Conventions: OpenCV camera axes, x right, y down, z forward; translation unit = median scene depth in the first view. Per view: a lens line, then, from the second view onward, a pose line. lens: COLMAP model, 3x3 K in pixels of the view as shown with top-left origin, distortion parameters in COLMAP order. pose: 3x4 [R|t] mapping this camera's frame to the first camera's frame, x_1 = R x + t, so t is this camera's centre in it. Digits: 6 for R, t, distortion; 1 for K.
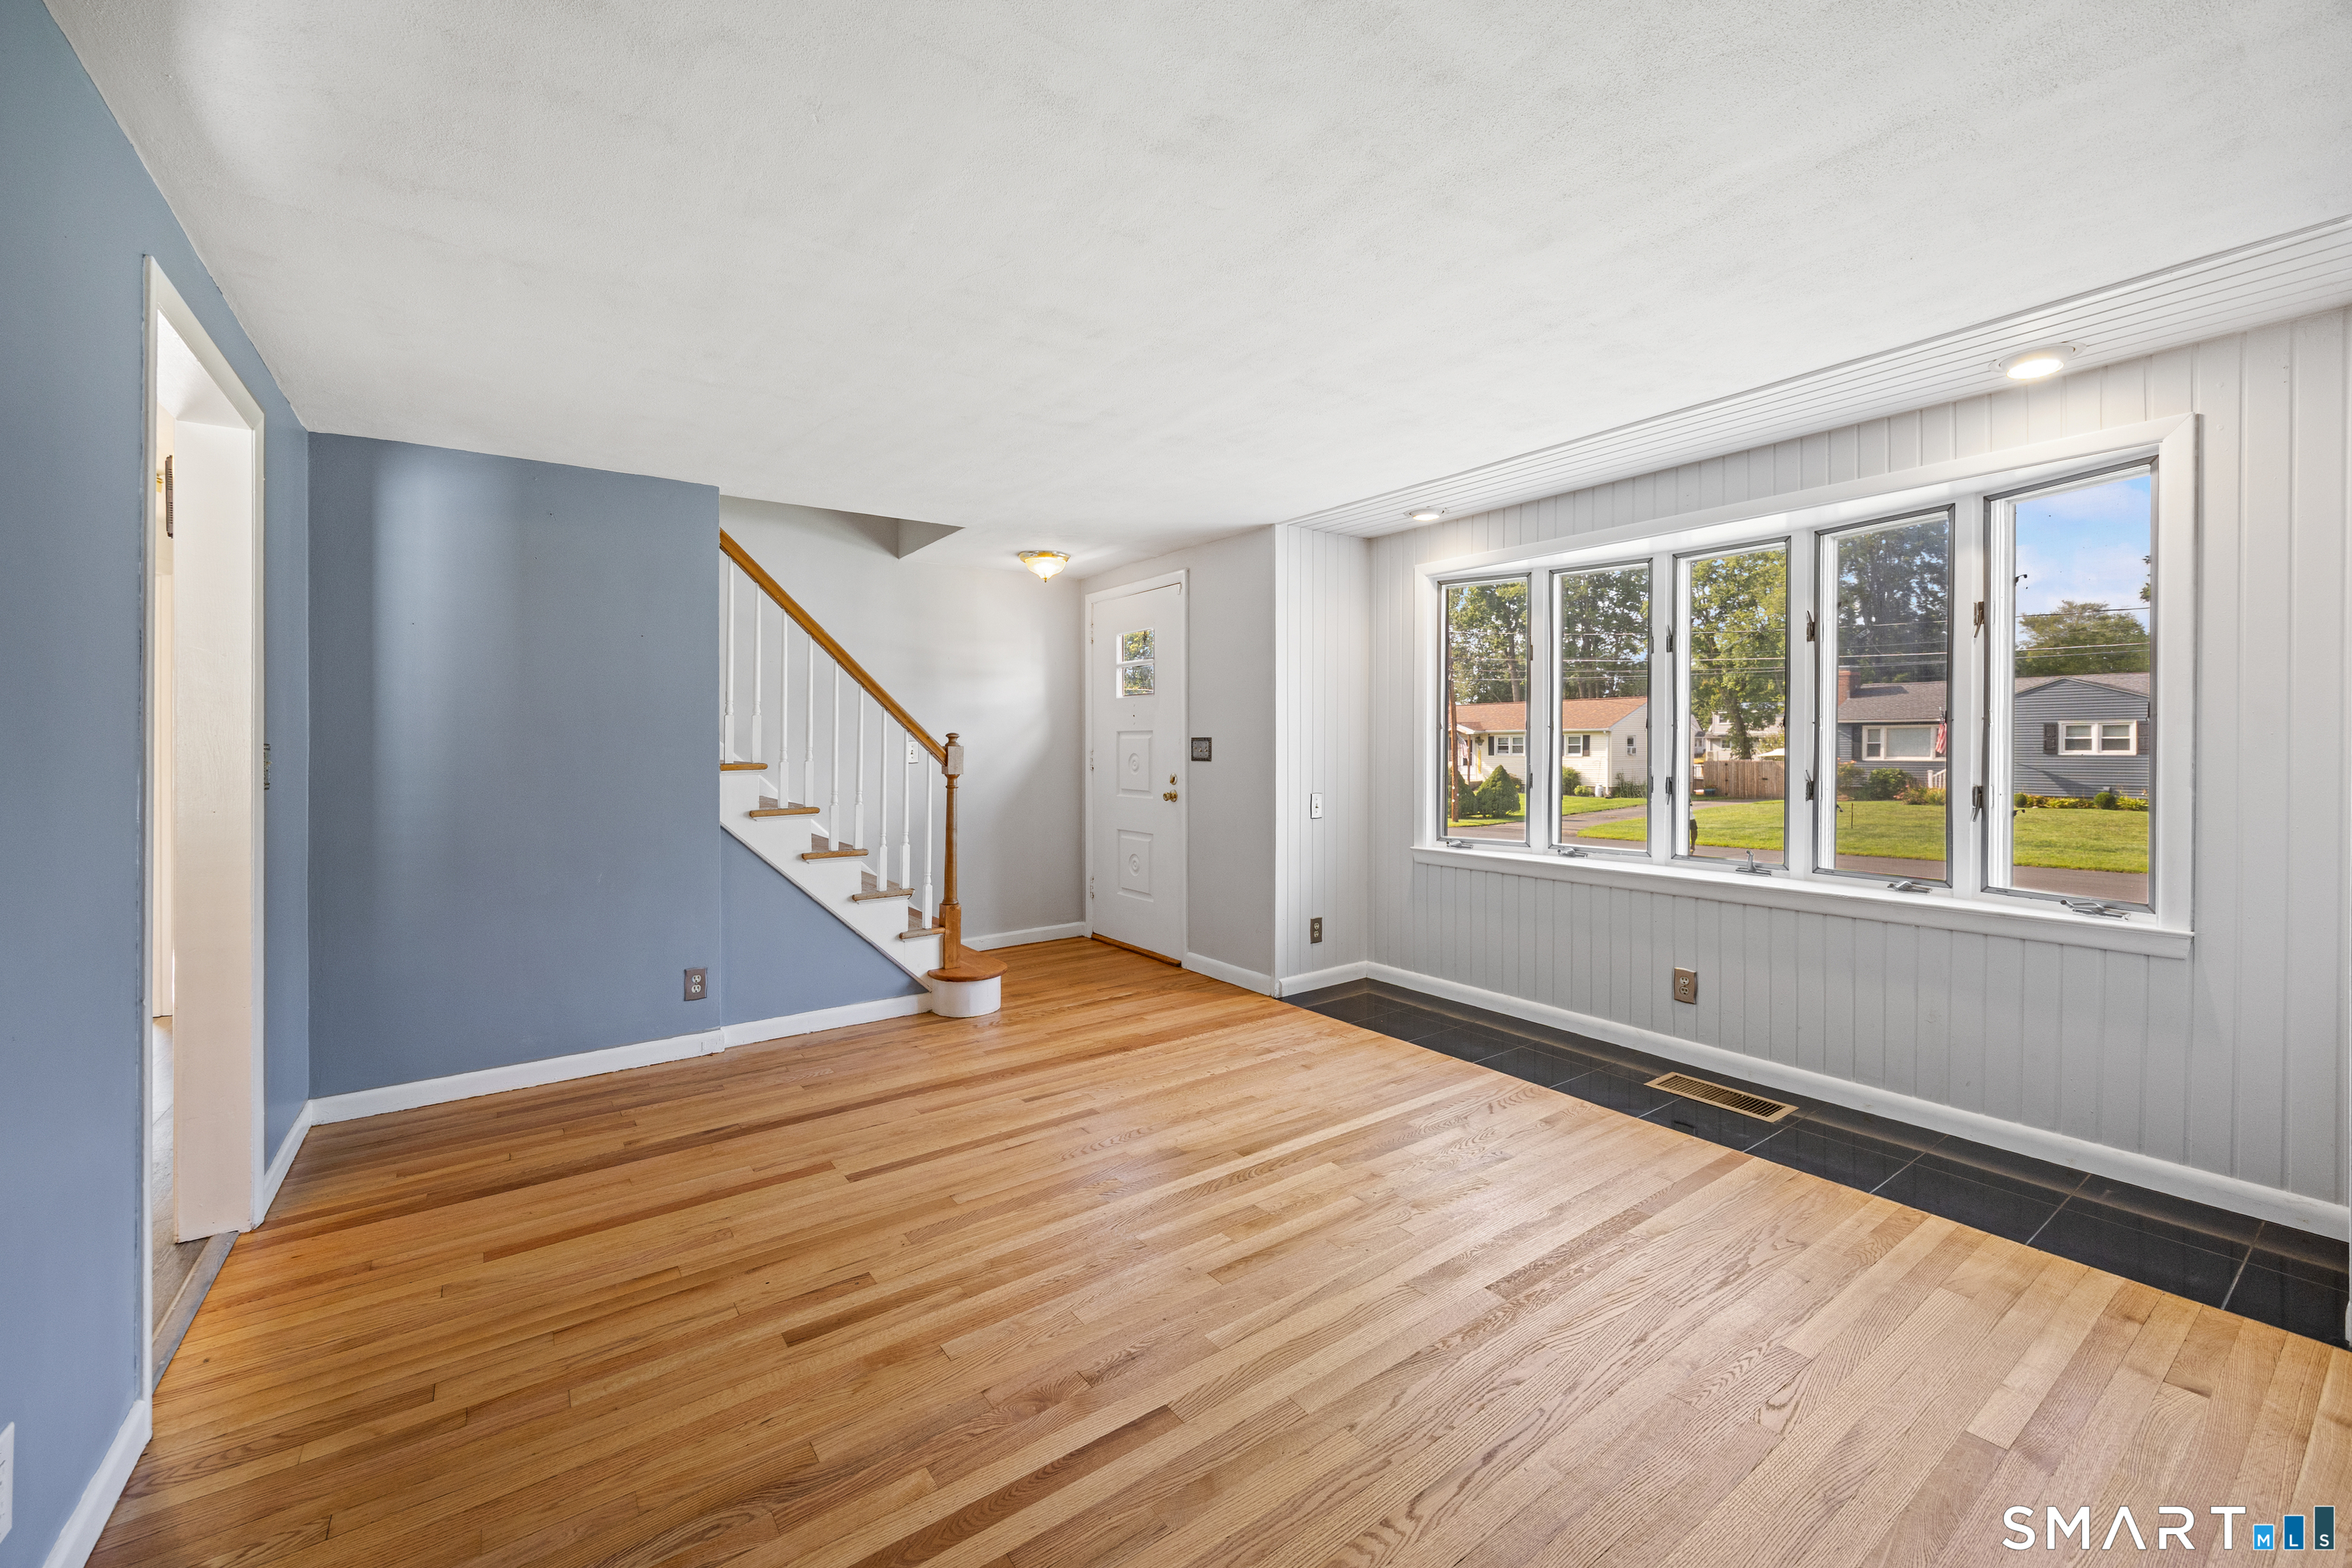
lens RADIAL K [[930.6, 0, 1147.4], [0, 930.6, 728.7], [0, 0, 1]] dist [0.001701, -0.000083]
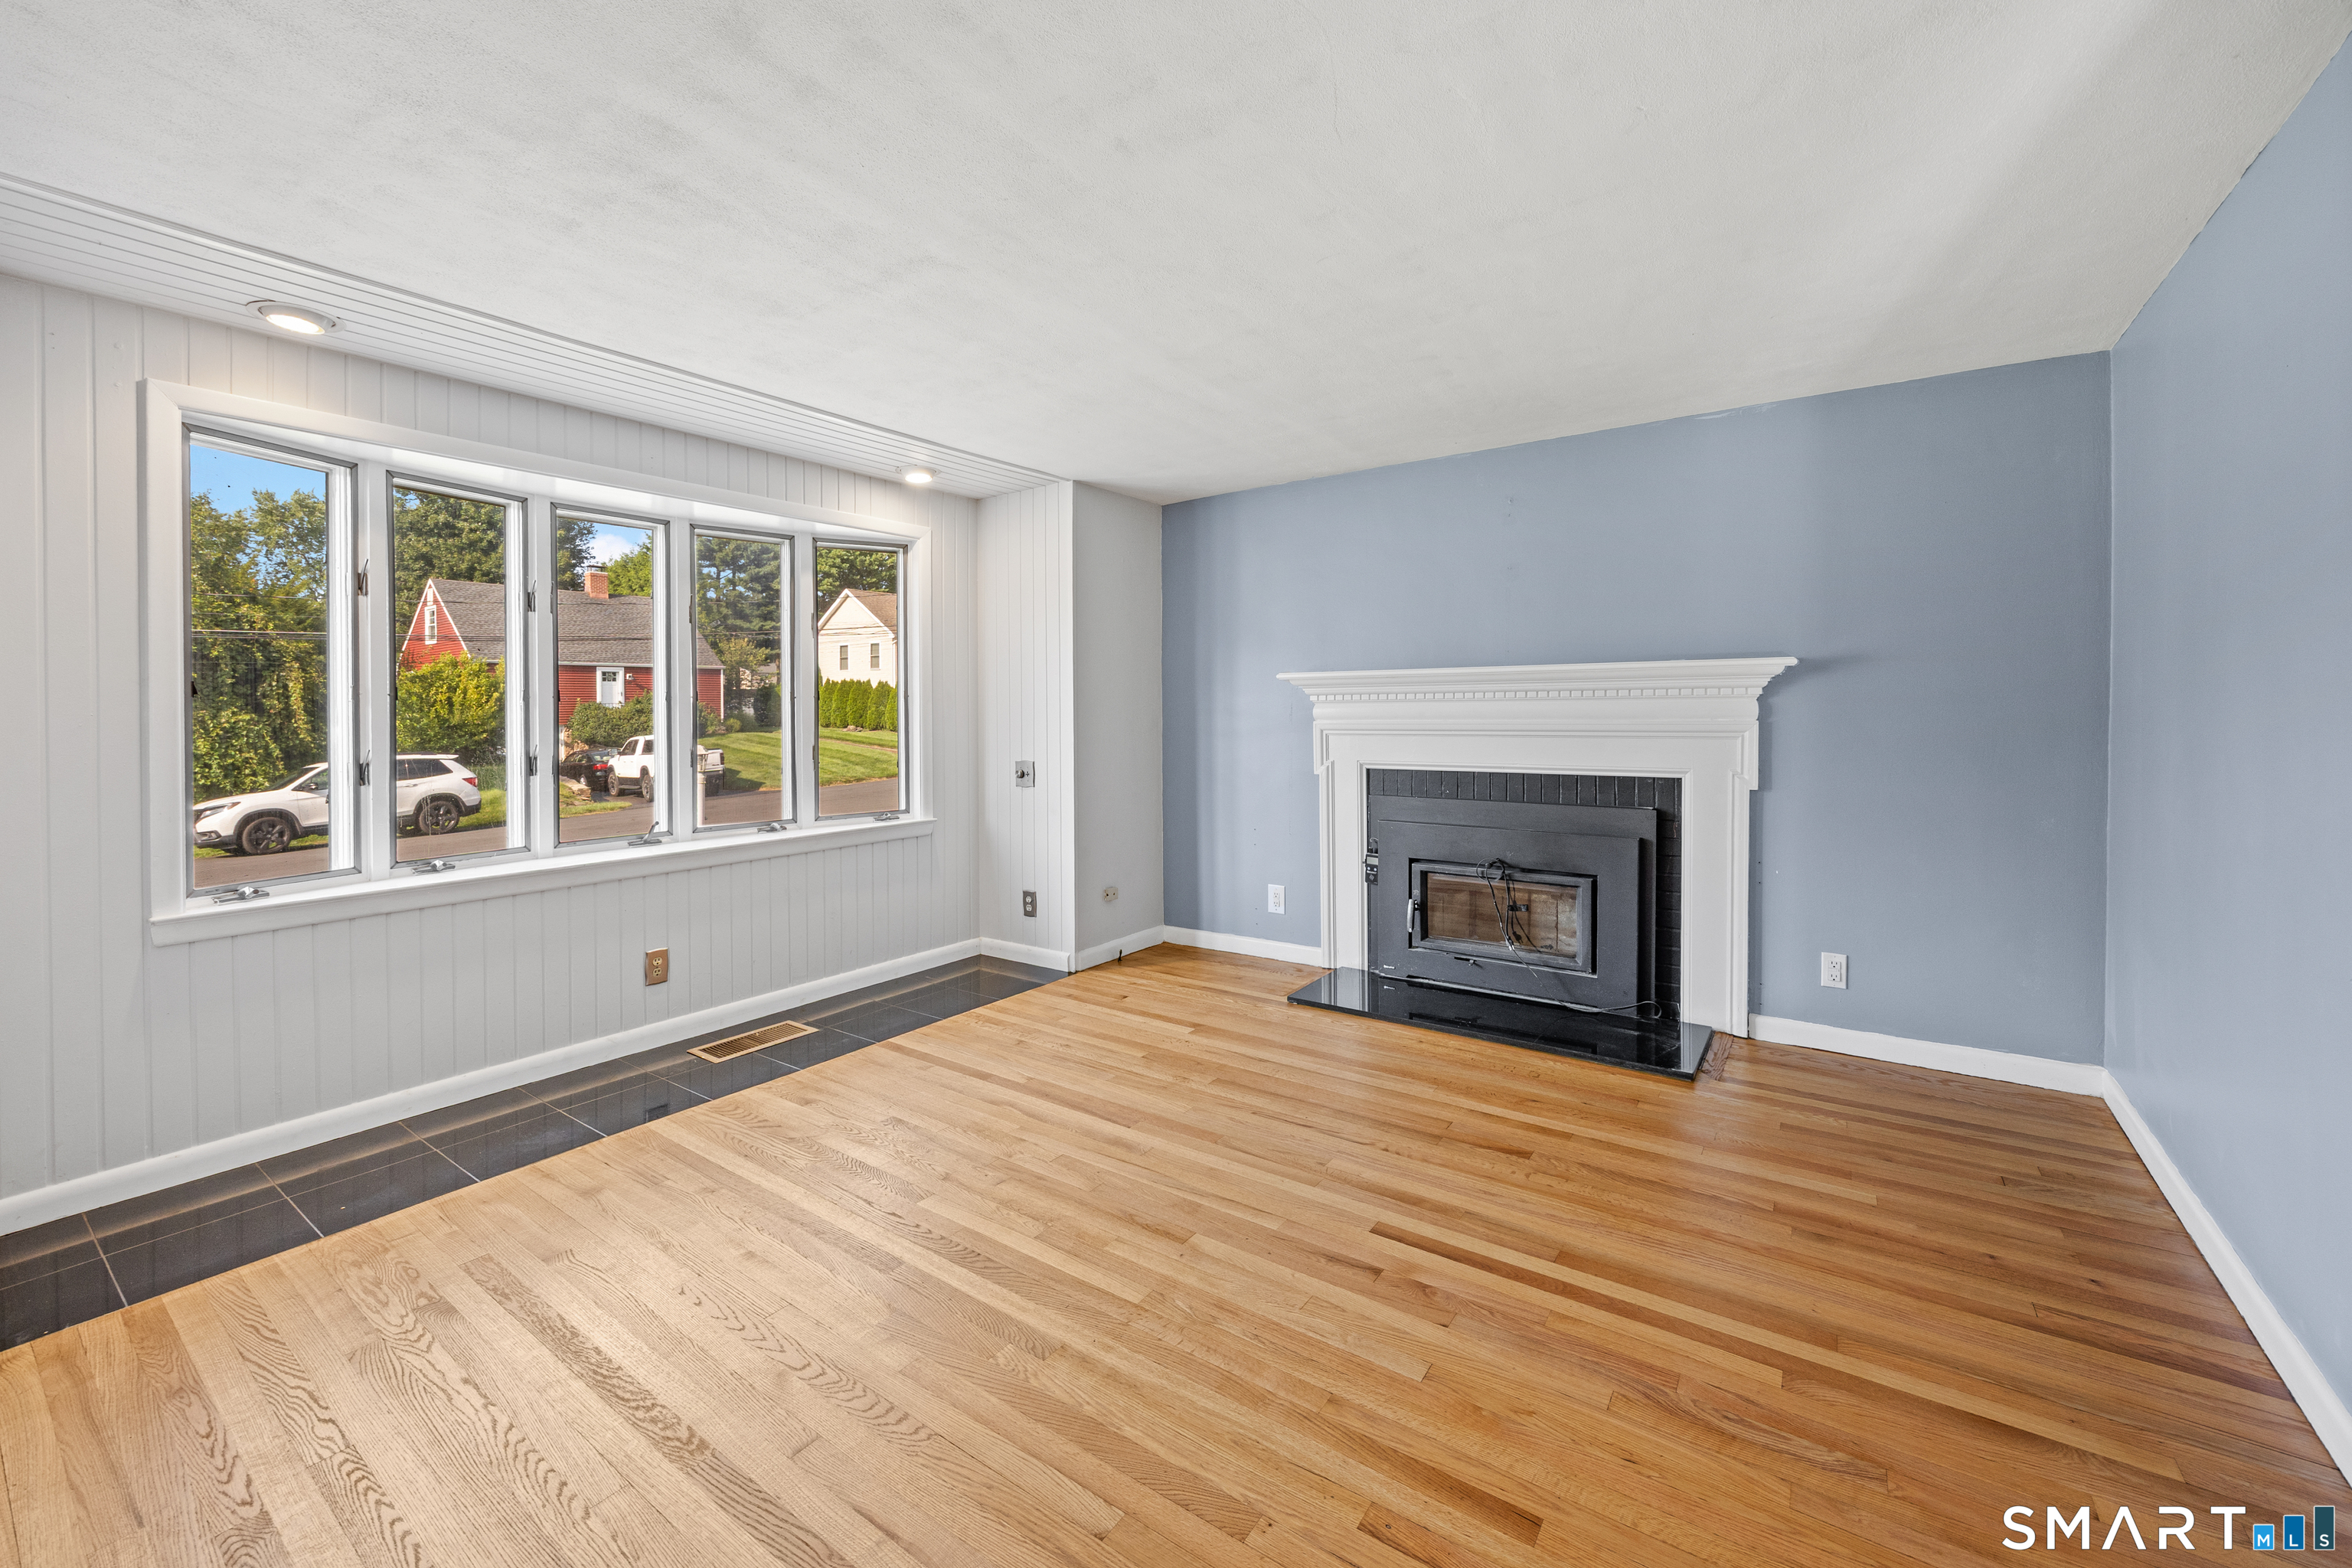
lens RADIAL K [[930.6, 0, 1196.5], [0, 930.6, 729.8], [0, 0, 1]] dist [0.001701, -0.000083]
pose [[-0.346910, -0.008195, 0.937863, -0.718210], [0.000906, 0.999958, 0.009073, 0.030207], [-0.937898, 0.003998, -0.346888, 1.114130]]
